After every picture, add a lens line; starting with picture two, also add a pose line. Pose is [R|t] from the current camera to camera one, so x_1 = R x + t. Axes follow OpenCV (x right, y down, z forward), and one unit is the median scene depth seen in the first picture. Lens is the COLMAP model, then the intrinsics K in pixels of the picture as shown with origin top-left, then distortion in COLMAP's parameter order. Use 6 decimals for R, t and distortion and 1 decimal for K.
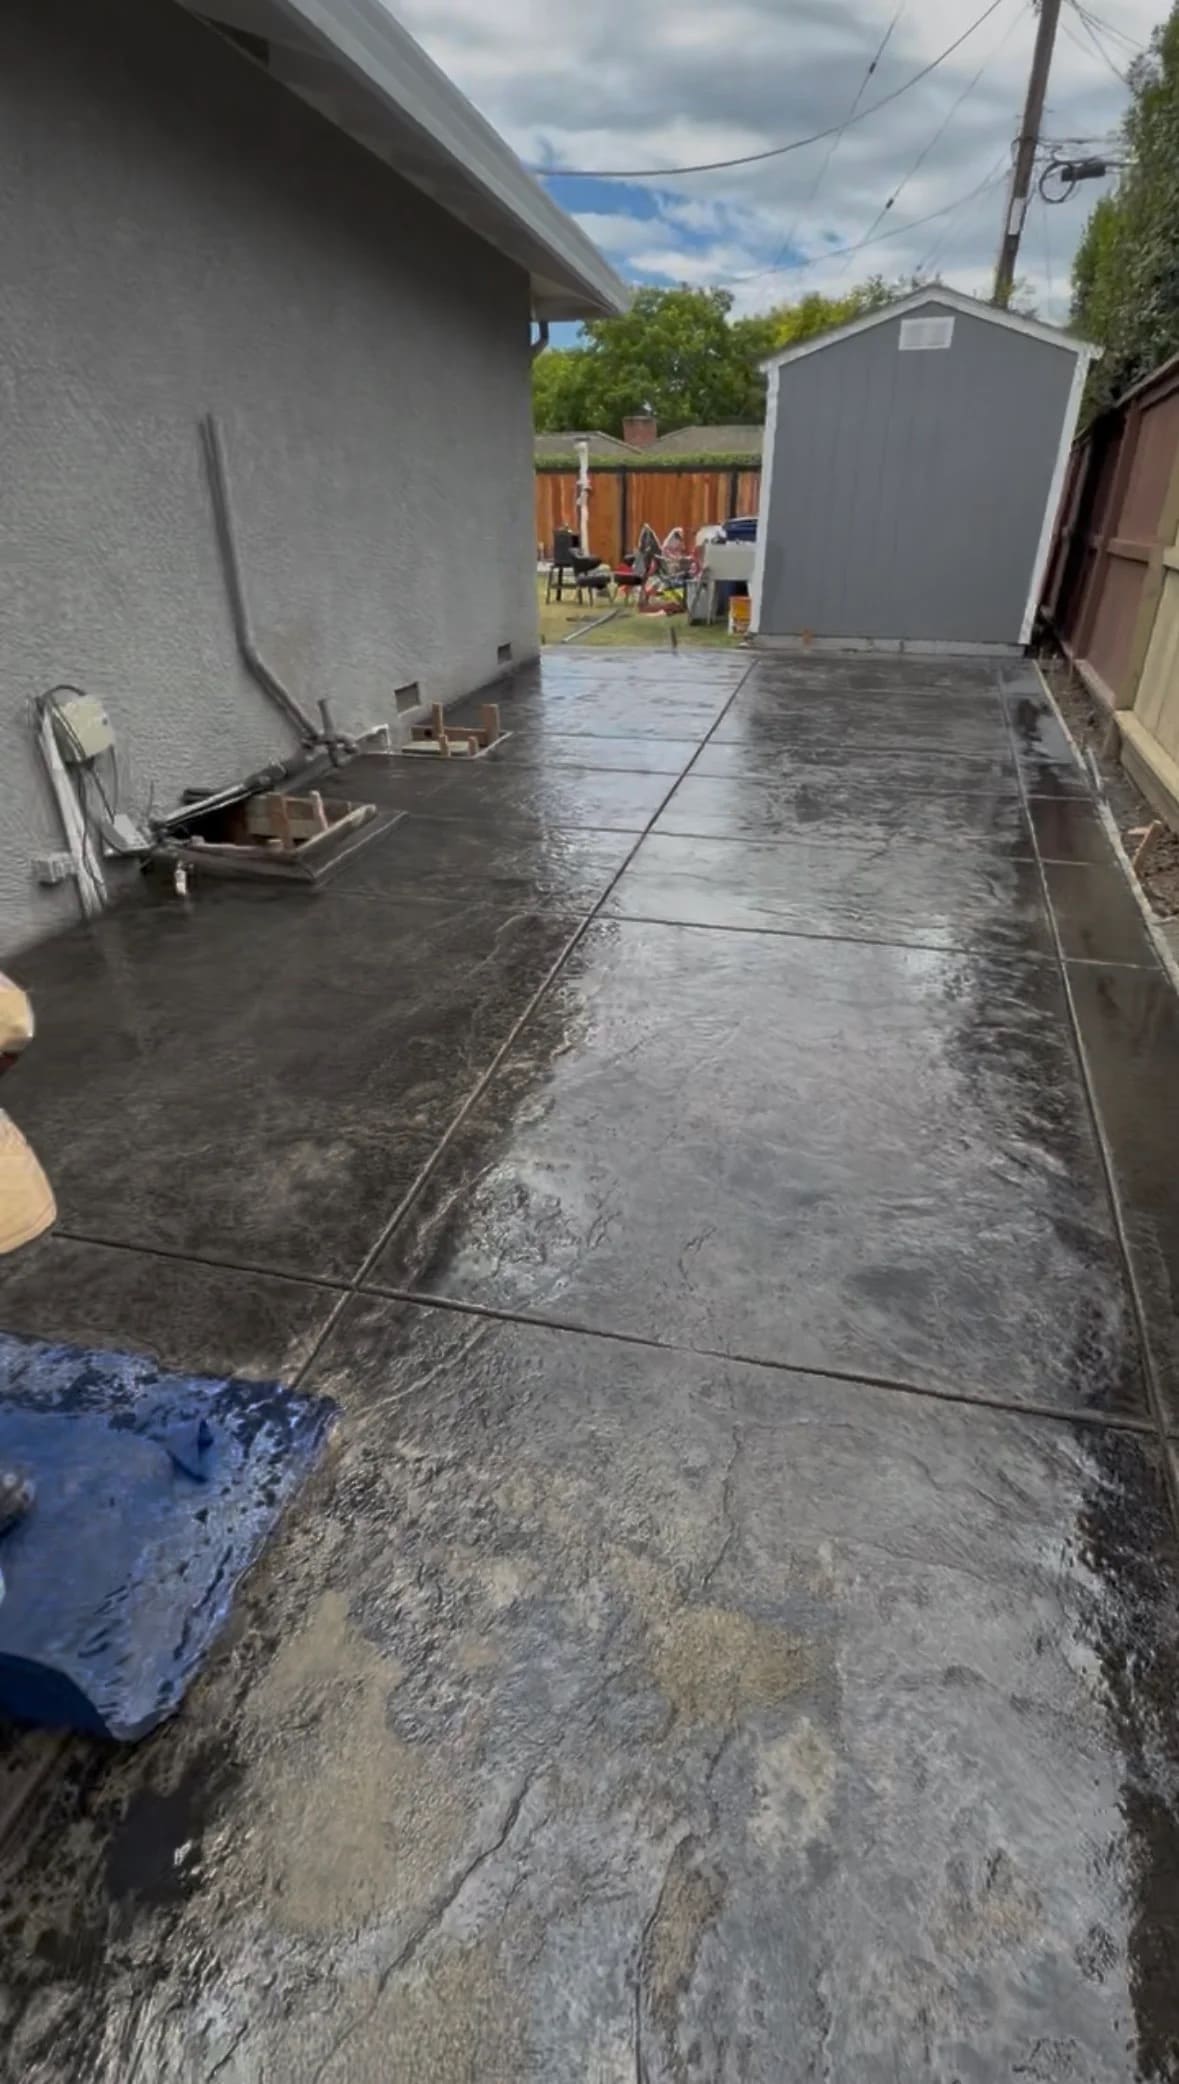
lens RADIAL K [[937.9, 0, 589.5], [0, 937.9, 1042.0], [0, 0, 1]] dist [-0.000642, -0.000271]
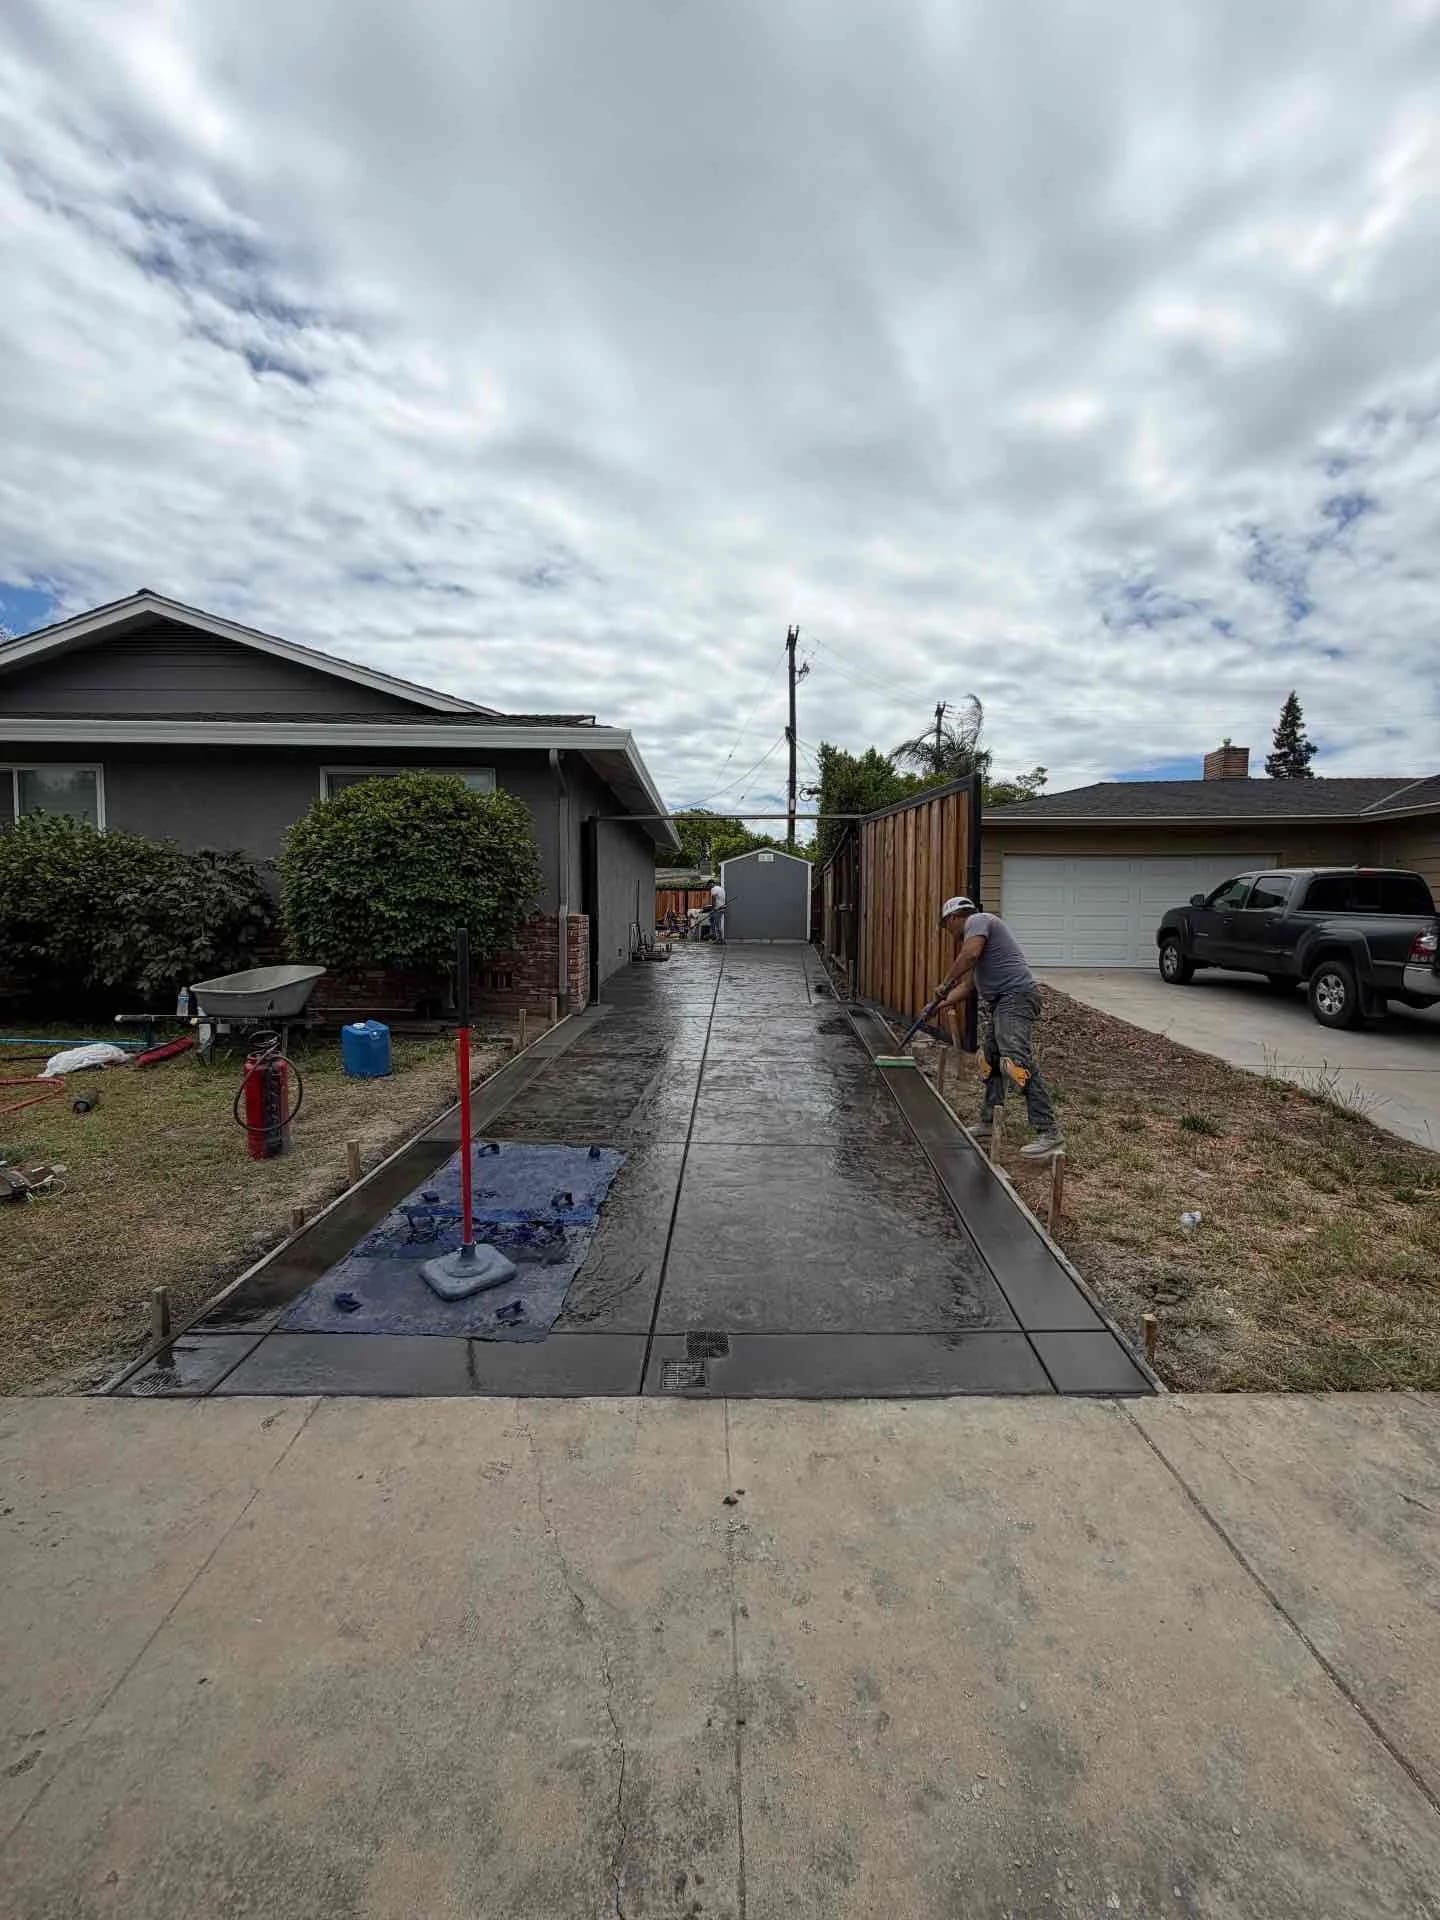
lens RADIAL K [[766.0, 0, 720.0], [0, 766.0, 960.0], [0, 0, 1]] dist [-0.001471, -0.000062]
pose [[0.973668, -0.008168, 0.227824, -0.209621], [0.107275, 0.898216, -0.426262, 0.354910], [-0.201154, 0.439478, 0.875441, -0.588554]]
